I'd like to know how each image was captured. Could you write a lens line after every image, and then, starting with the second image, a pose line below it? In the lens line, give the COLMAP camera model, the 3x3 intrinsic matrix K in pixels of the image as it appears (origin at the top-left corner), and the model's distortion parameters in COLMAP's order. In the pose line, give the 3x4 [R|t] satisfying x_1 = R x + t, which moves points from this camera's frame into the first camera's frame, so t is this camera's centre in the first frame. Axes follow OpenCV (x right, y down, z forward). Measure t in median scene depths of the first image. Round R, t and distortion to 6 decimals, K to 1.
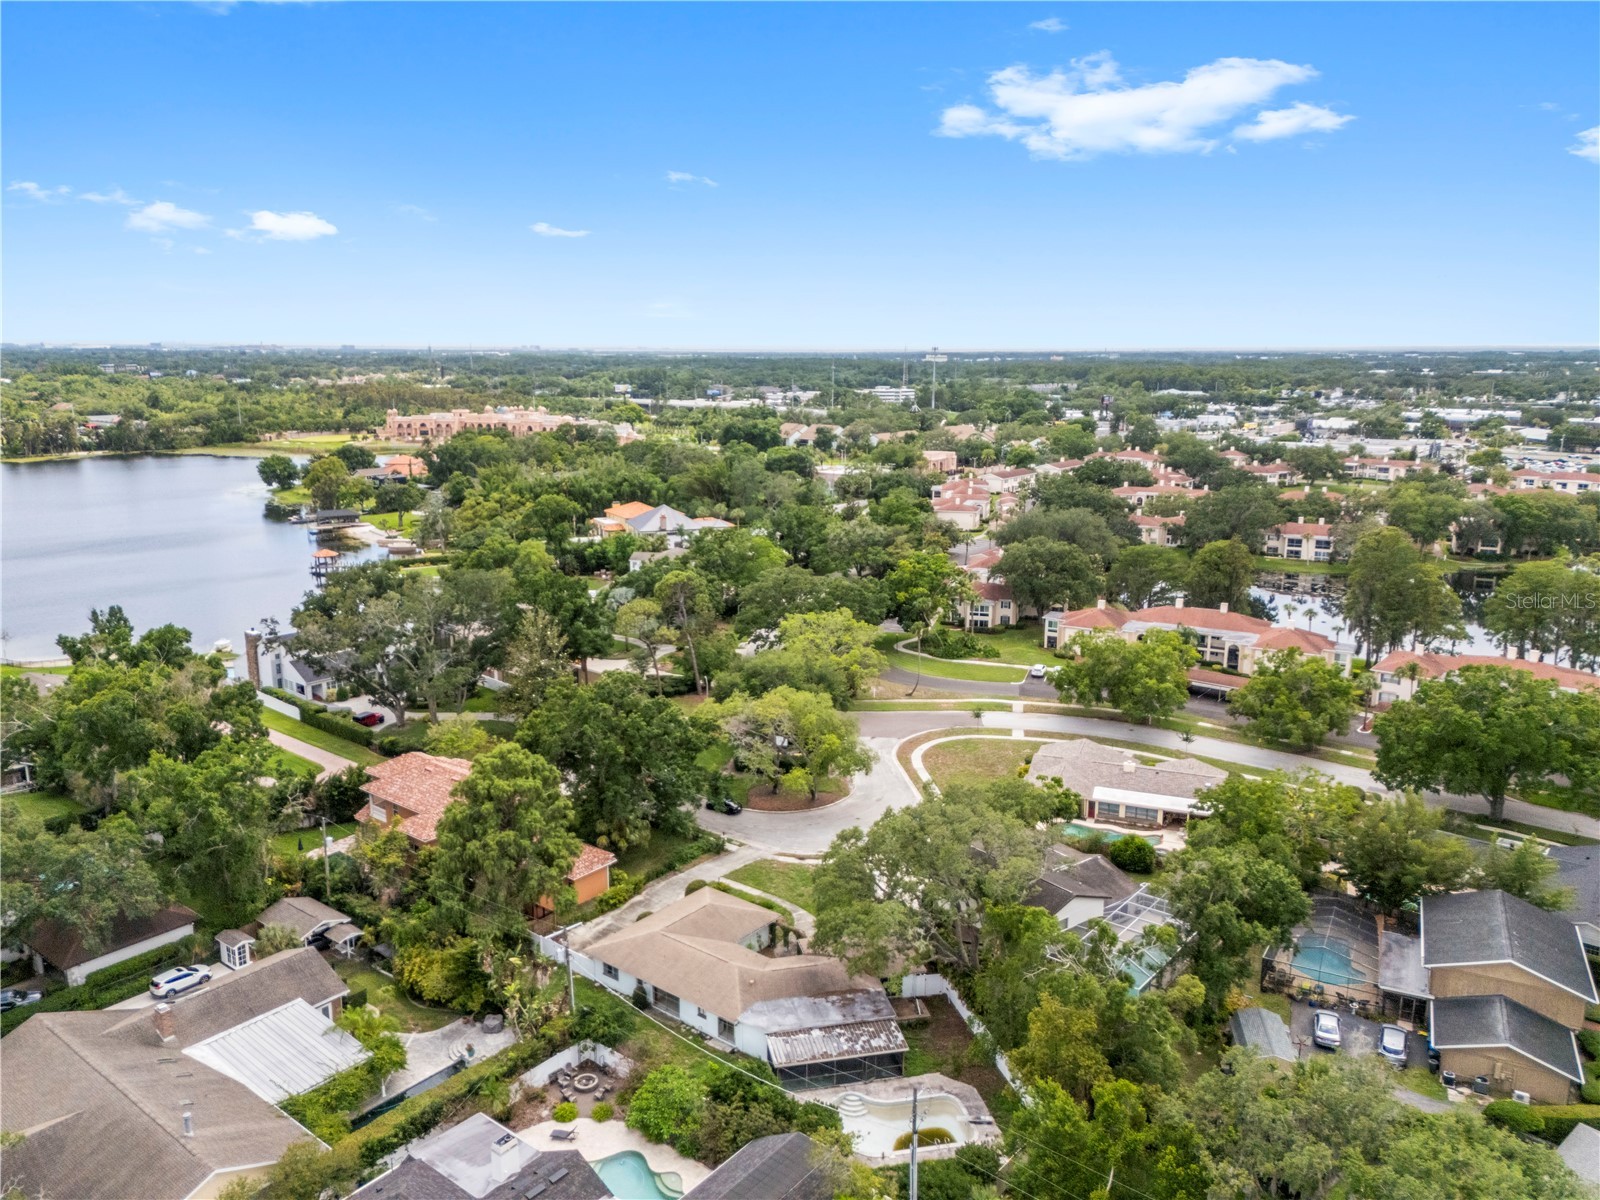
lens RADIAL K [[1174.8, 0, 805.4], [0, 1174.8, 595.9], [0, 0, 1]] dist [0.062944, -0.051813]
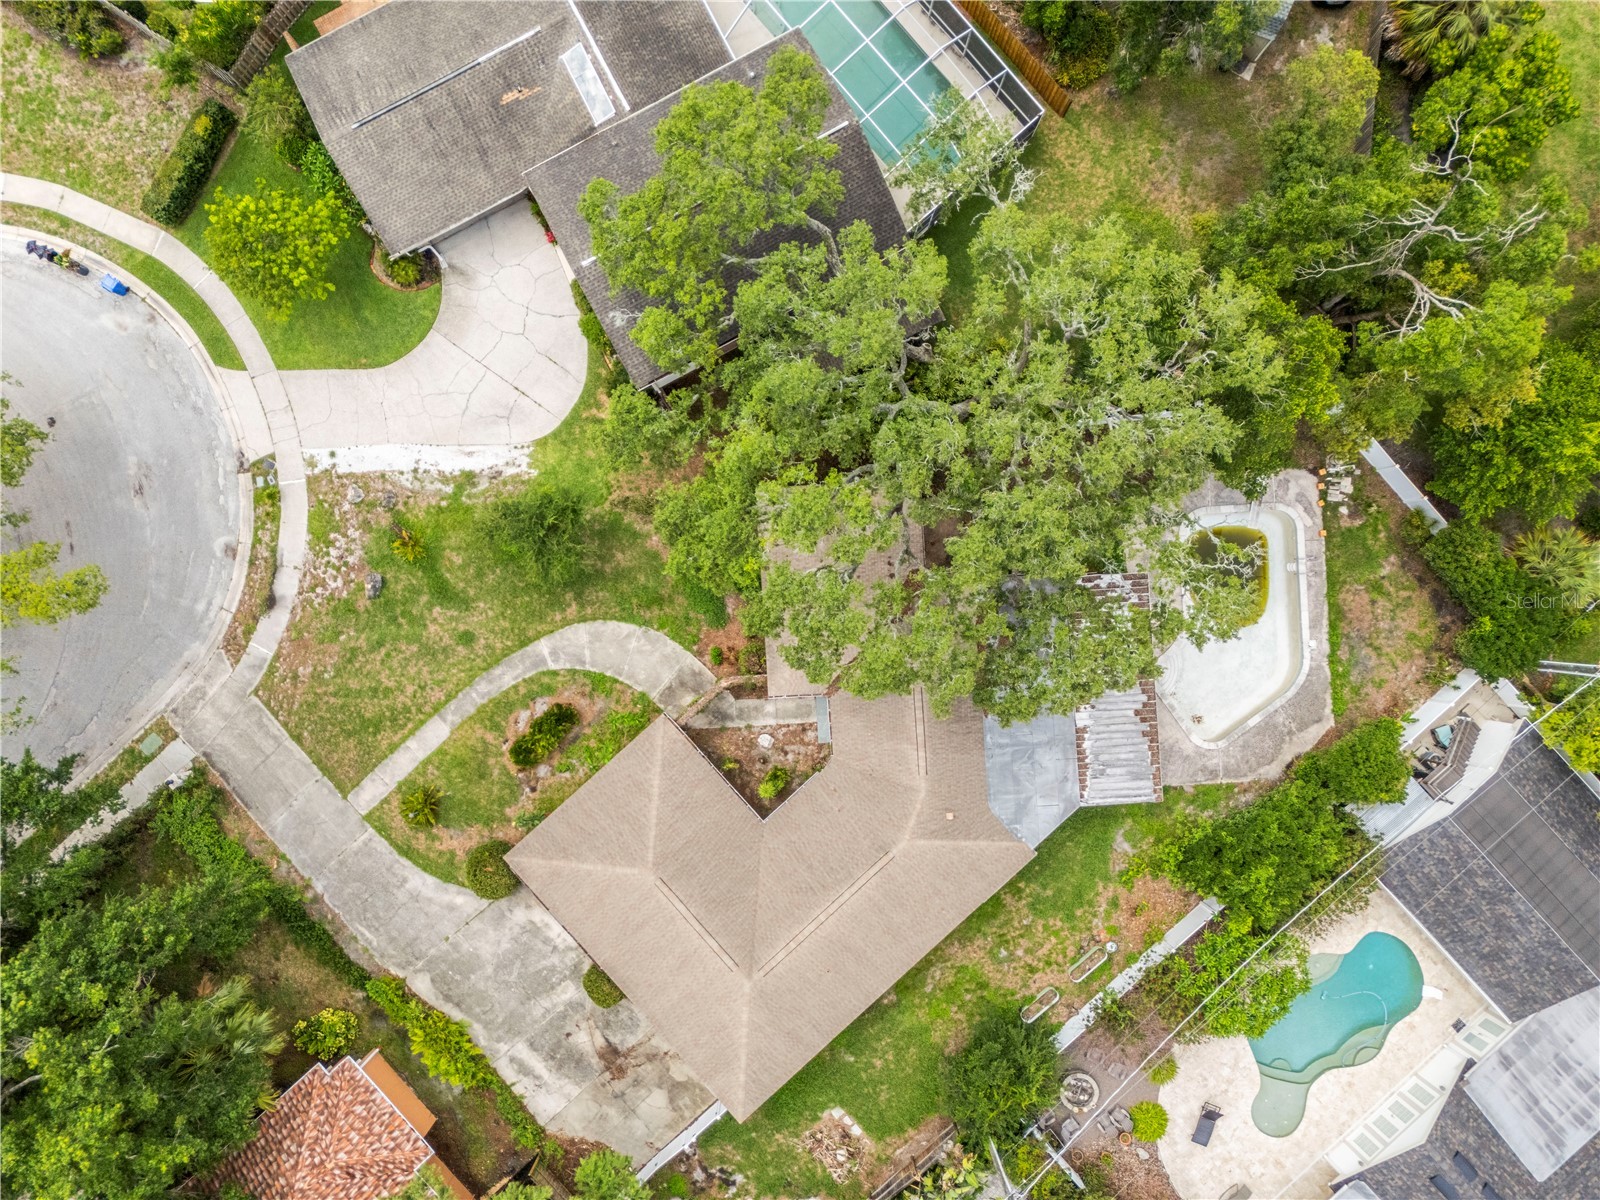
lens RADIAL K [[1174.8, 0, 802.7], [0, 1174.8, 600.8], [0, 0, 1]] dist [0.062944, -0.051813]
pose [[0.165649, -0.986183, -0.001678, 0.024739], [0.202614, 0.032368, 0.978724, -0.128674], [-0.965146, -0.162465, 0.205177, 0.568573]]
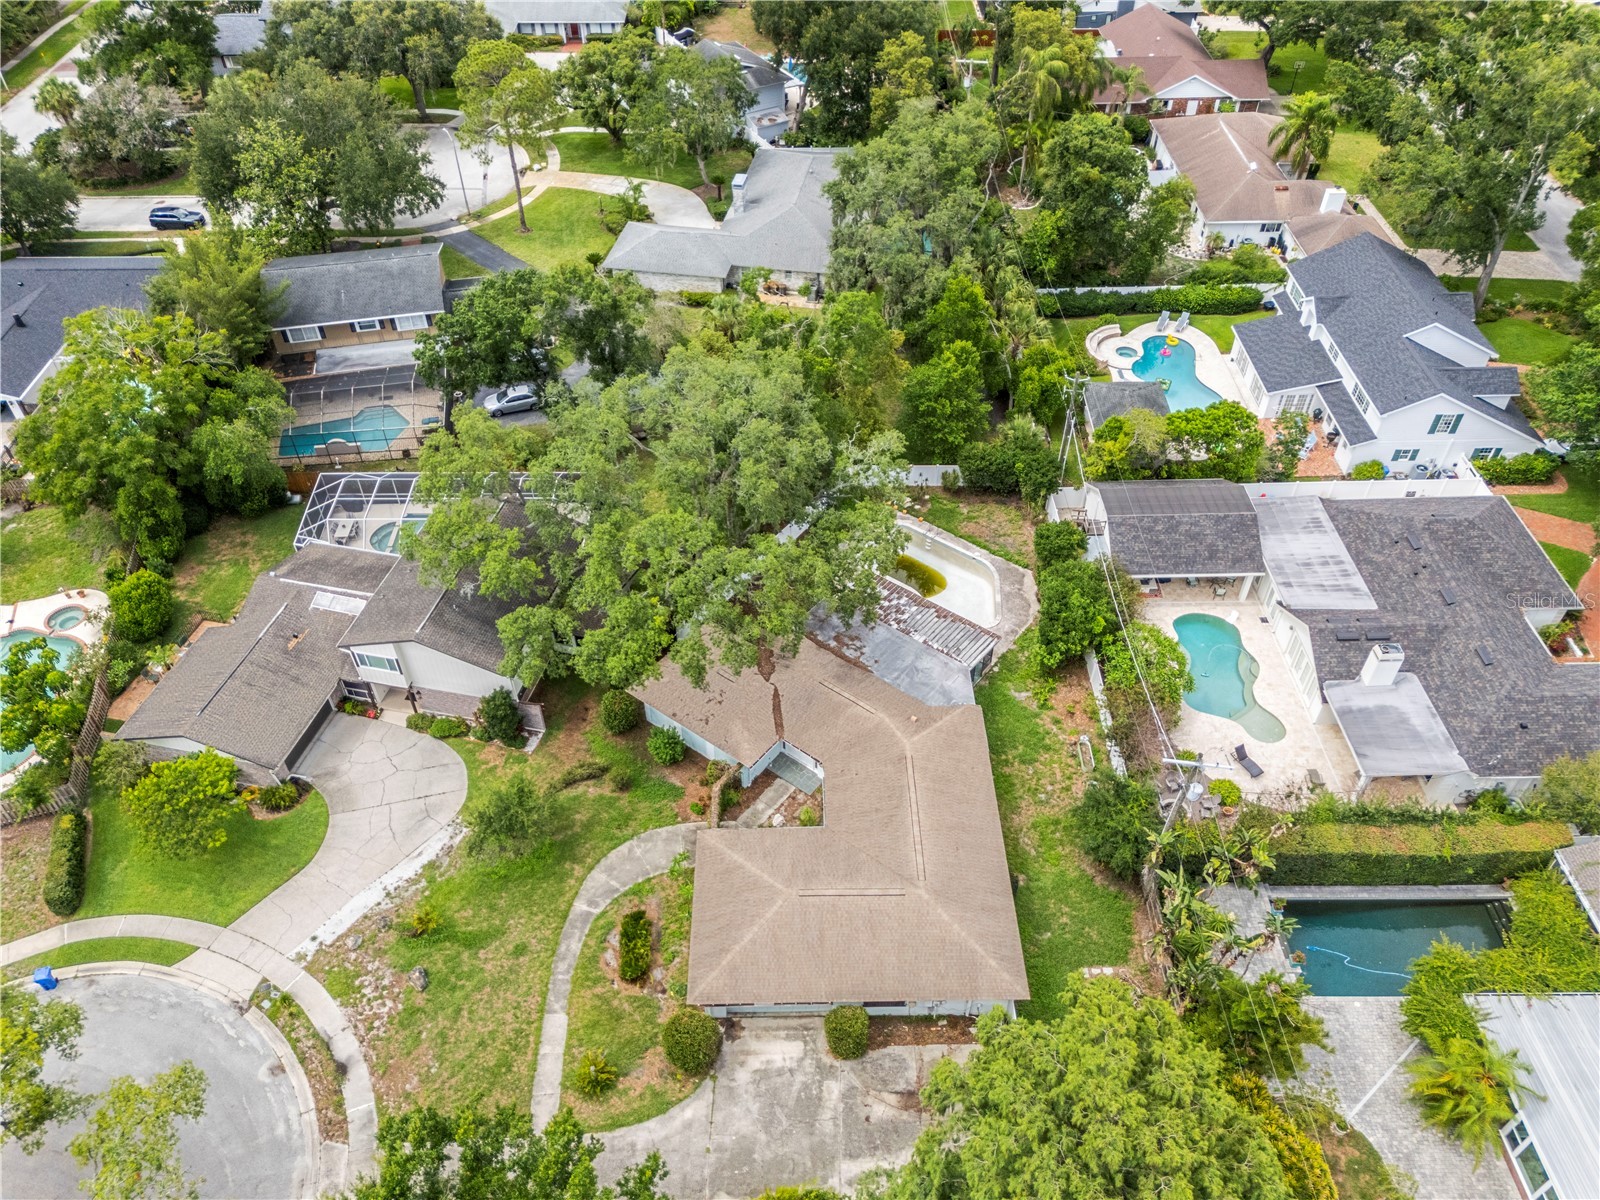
lens RADIAL K [[1174.8, 0, 799.6], [0, 1174.8, 599.9], [0, 0, 1]] dist [0.062944, -0.051813]
pose [[-0.633440, -0.535917, 0.558164, -0.203812], [0.161844, 0.613622, 0.772835, -0.149946], [-0.756677, 0.579880, -0.301958, 0.712942]]
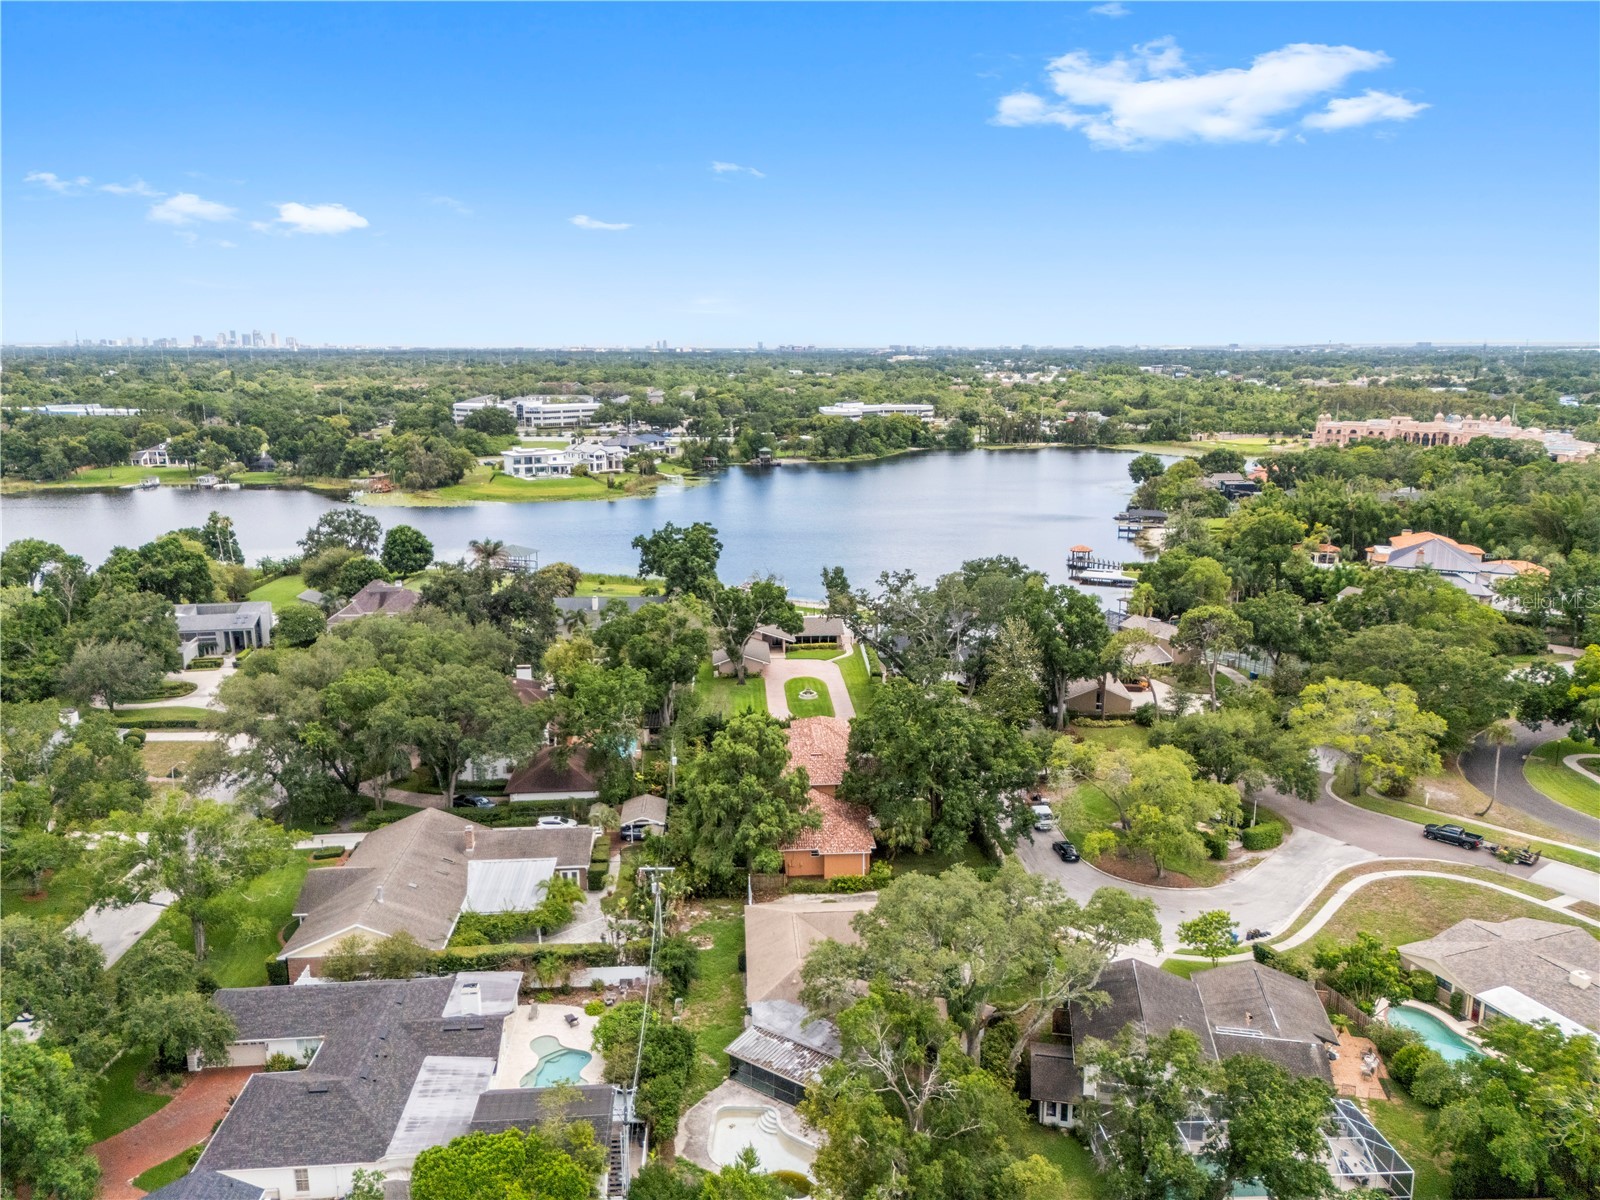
lens RADIAL K [[1174.8, 0, 799.1], [0, 1174.8, 600.3], [0, 0, 1]] dist [0.062944, -0.051813]
pose [[0.668355, 0.153497, -0.727832, 0.393911], [-0.150008, 0.986187, 0.070234, -0.049099], [0.728560, 0.062239, 0.682149, 0.153748]]
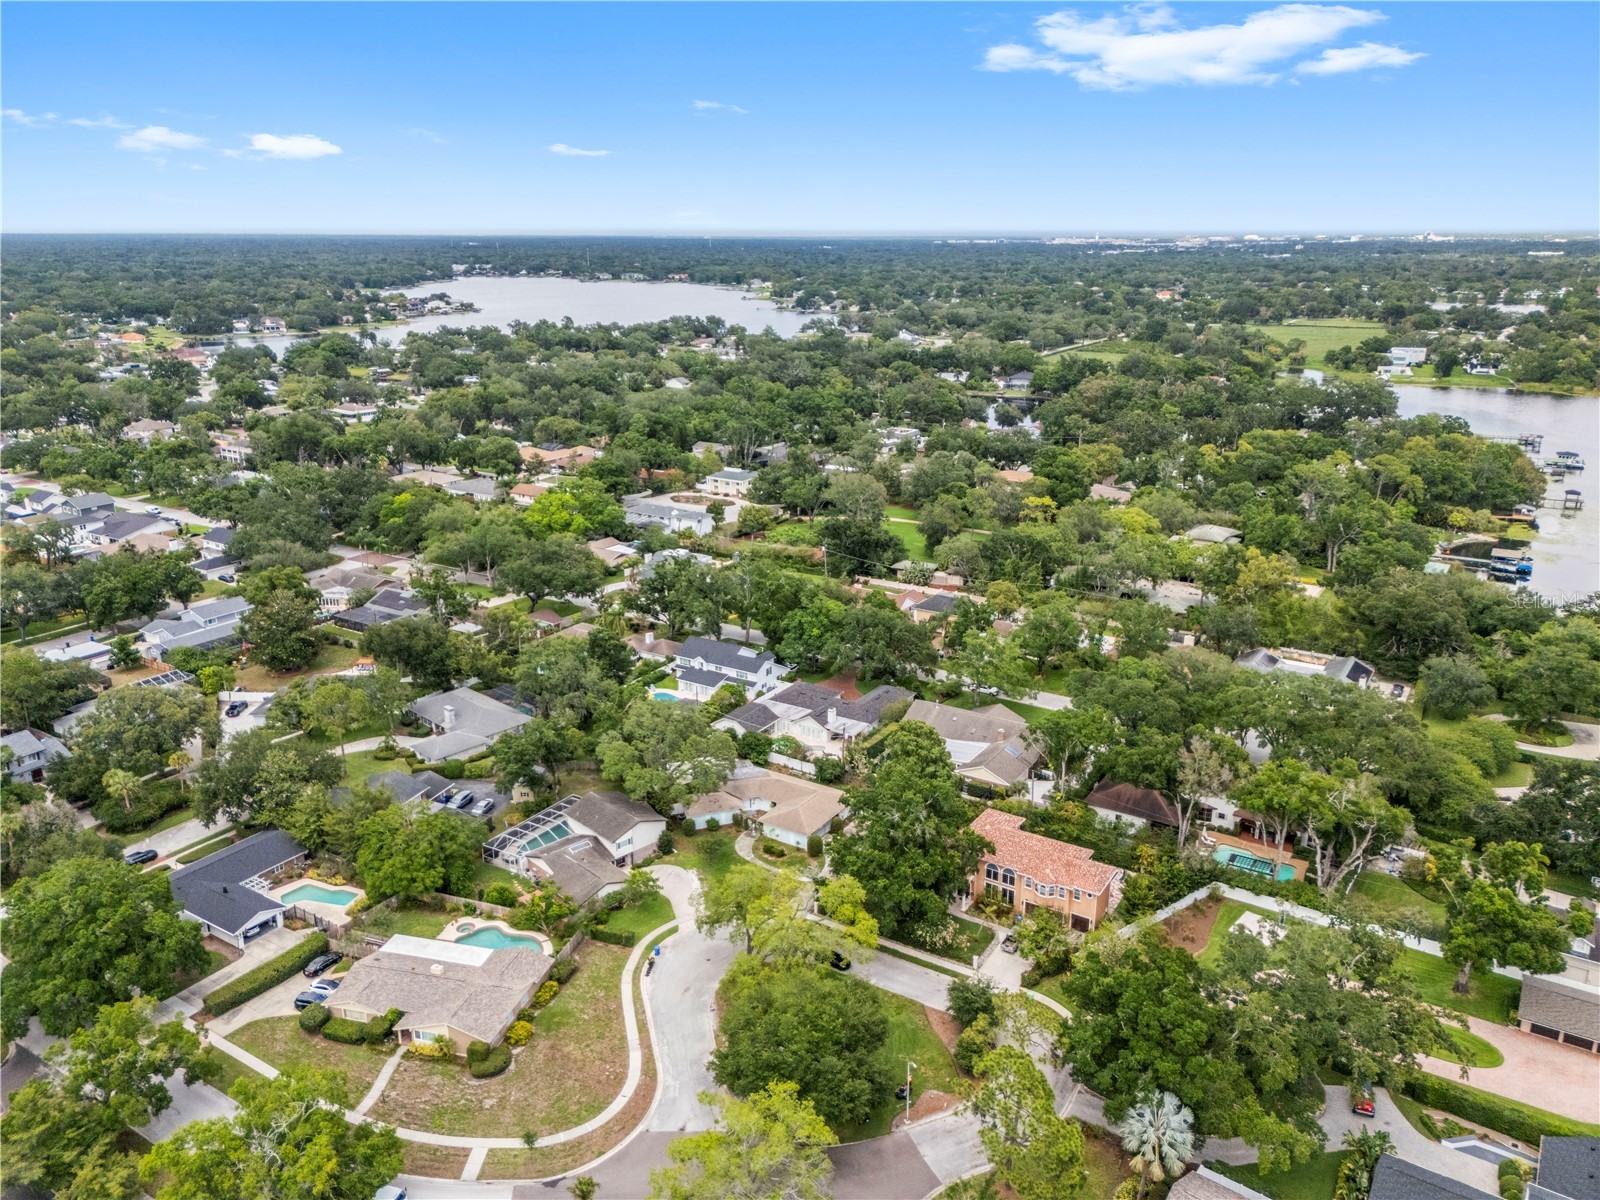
lens RADIAL K [[1174.8, 0, 804.4], [0, 1174.8, 592.3], [0, 0, 1]] dist [0.062944, -0.051813]
pose [[-0.994067, 0.026856, -0.105399, 0.055218], [-0.027261, 0.876590, 0.480465, -0.556651], [0.105295, 0.480488, -0.870657, 1.551442]]
